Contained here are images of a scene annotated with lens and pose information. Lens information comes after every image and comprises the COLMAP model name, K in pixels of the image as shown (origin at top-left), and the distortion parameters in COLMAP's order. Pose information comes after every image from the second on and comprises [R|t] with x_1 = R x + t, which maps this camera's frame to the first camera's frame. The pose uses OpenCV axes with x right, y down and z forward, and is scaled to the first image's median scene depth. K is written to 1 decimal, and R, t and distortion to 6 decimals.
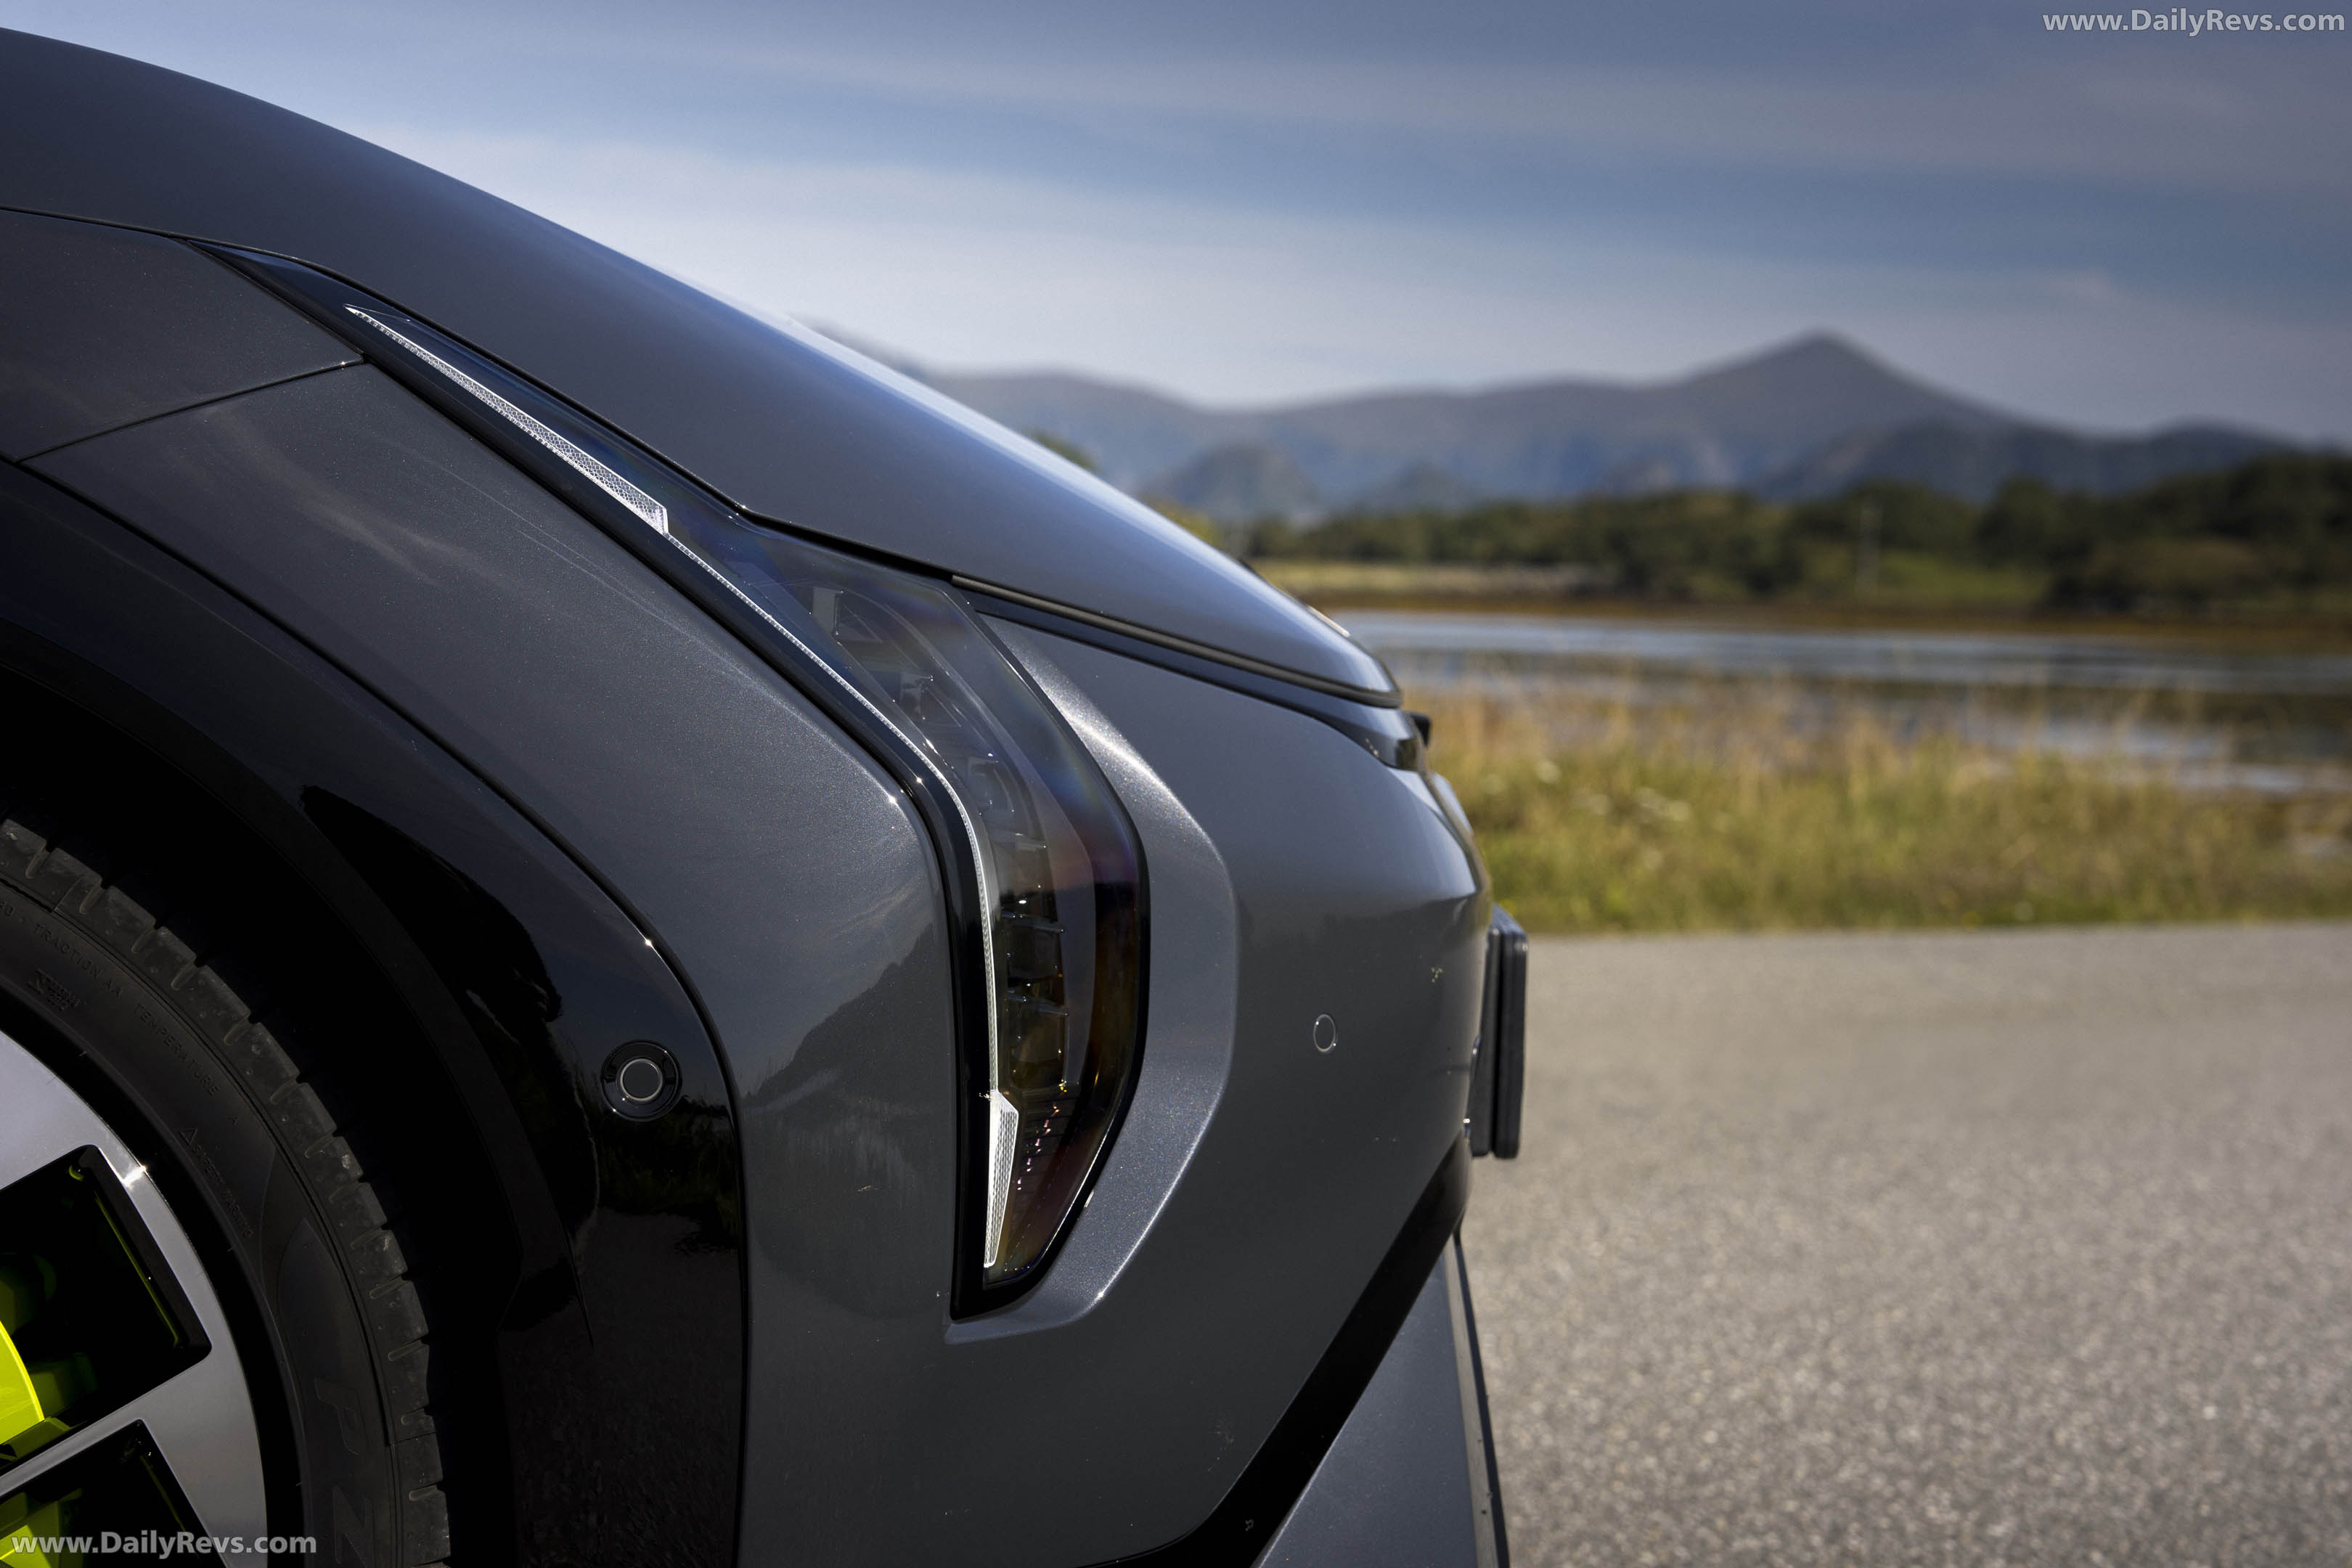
lens RADIAL K [[4274.4, 0, 1178.1], [0, 4274.4, 774.2], [0, 0, 1]] dist [0.336956, 0.000000]
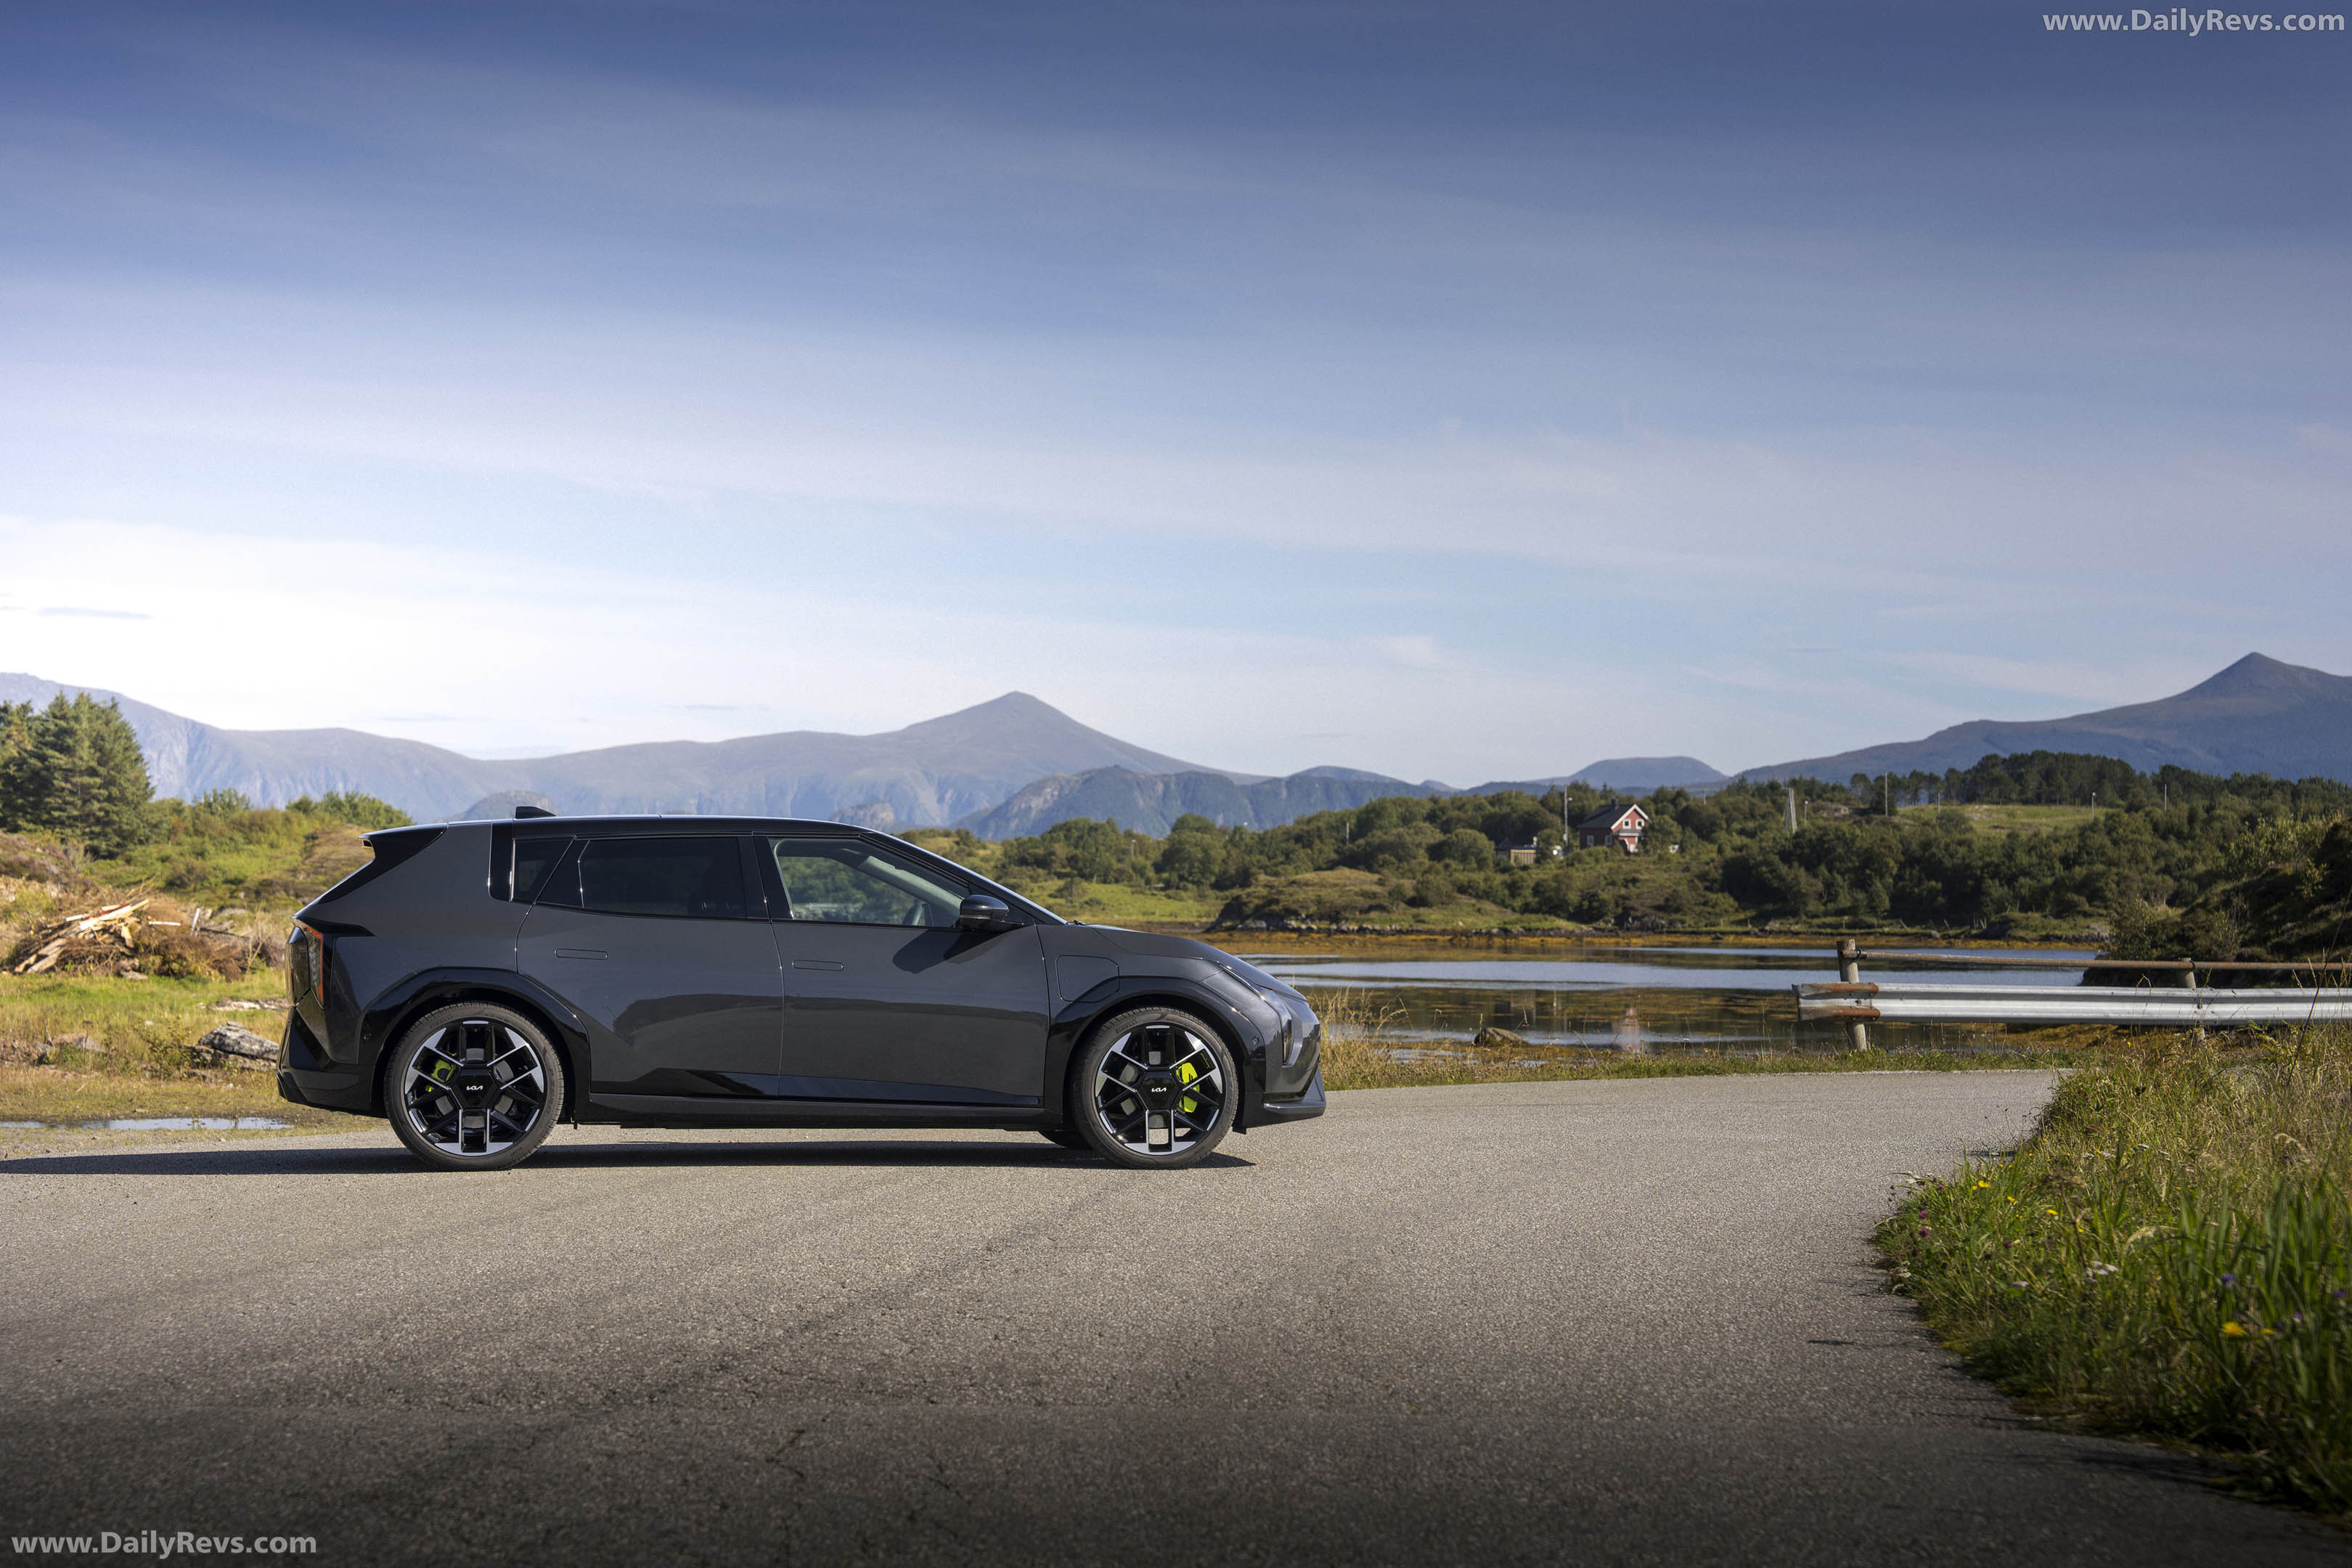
lens RADIAL K [[3957.2, 0, 1183.3], [0, 3957.2, 781.4], [0, 0, 1]] dist [0.460615, 0.000000]
pose [[0.981169, -0.018439, 0.192269, -0.779263], [0.032997, 0.996801, -0.072788, 0.051184], [-0.190312, 0.077762, 0.978639, -3.069844]]
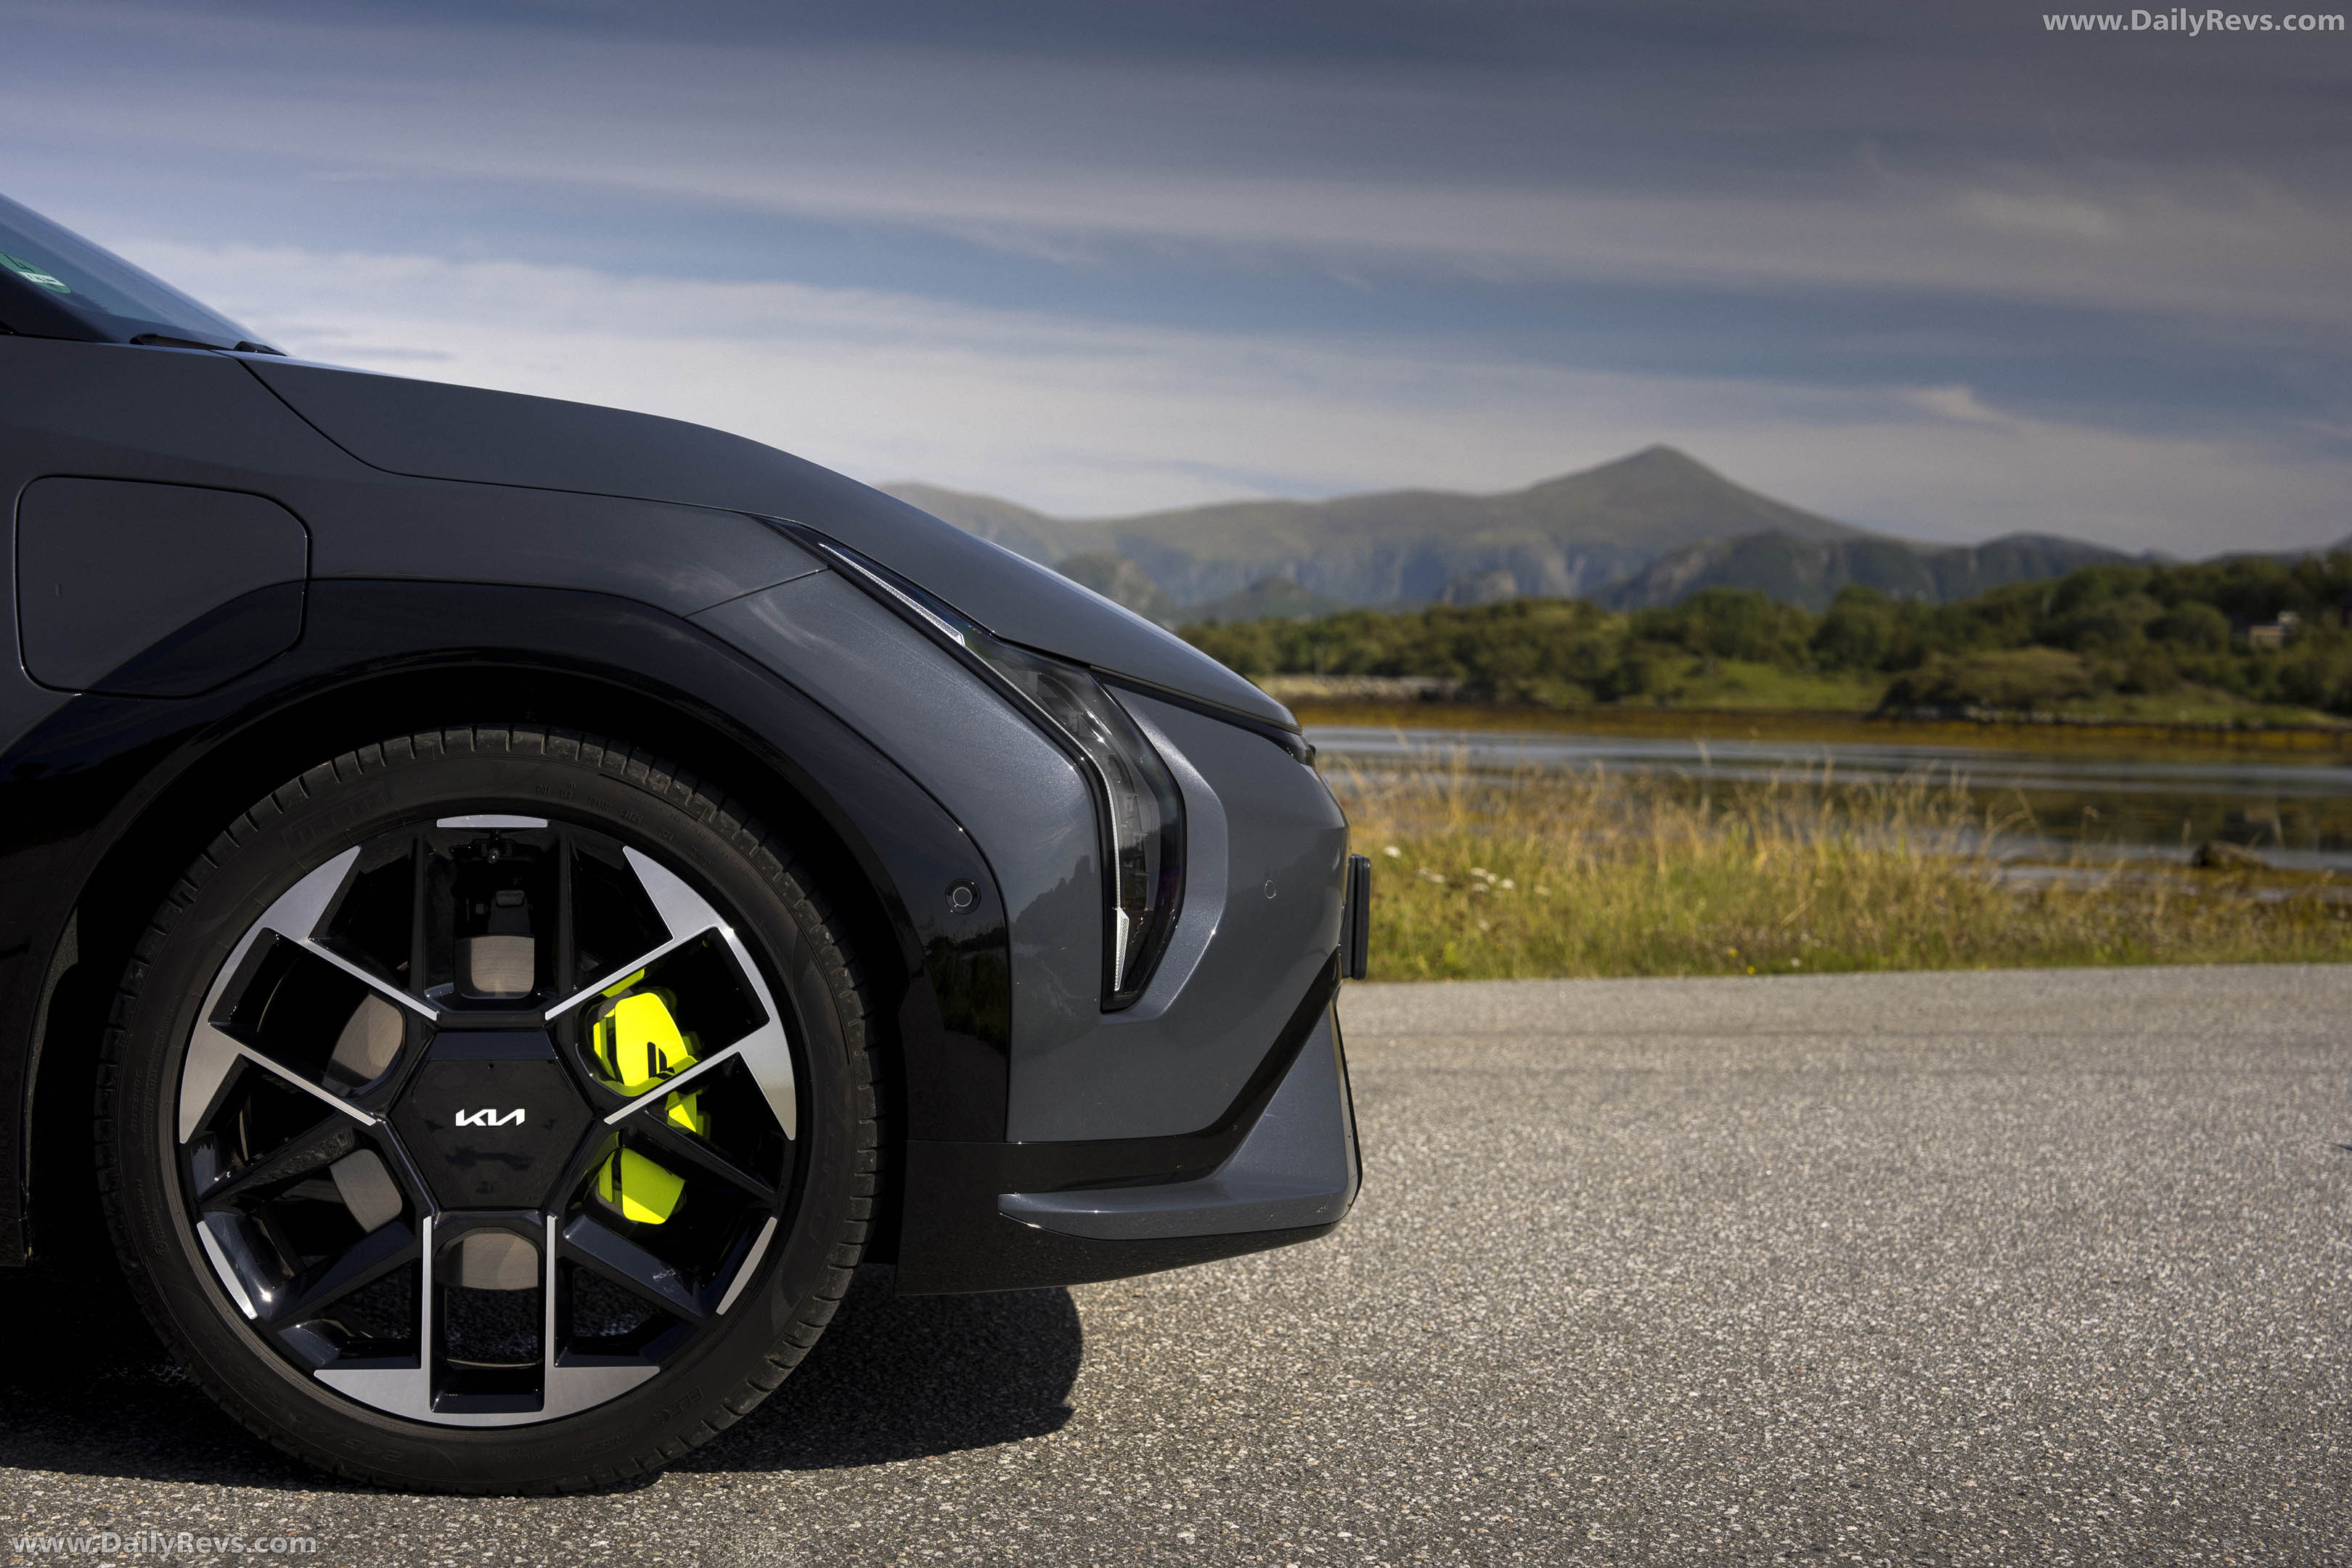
lens RADIAL K [[4270.7, 0, 1119.4], [0, 4270.7, 716.3], [0, 0, 1]] dist [0.314362, 0.000000]
pose [[0.999753, -0.005988, 0.021402, -0.033958], [0.006823, 0.999209, -0.039175, 0.024243], [-0.021151, 0.039311, 0.999003, -0.435304]]
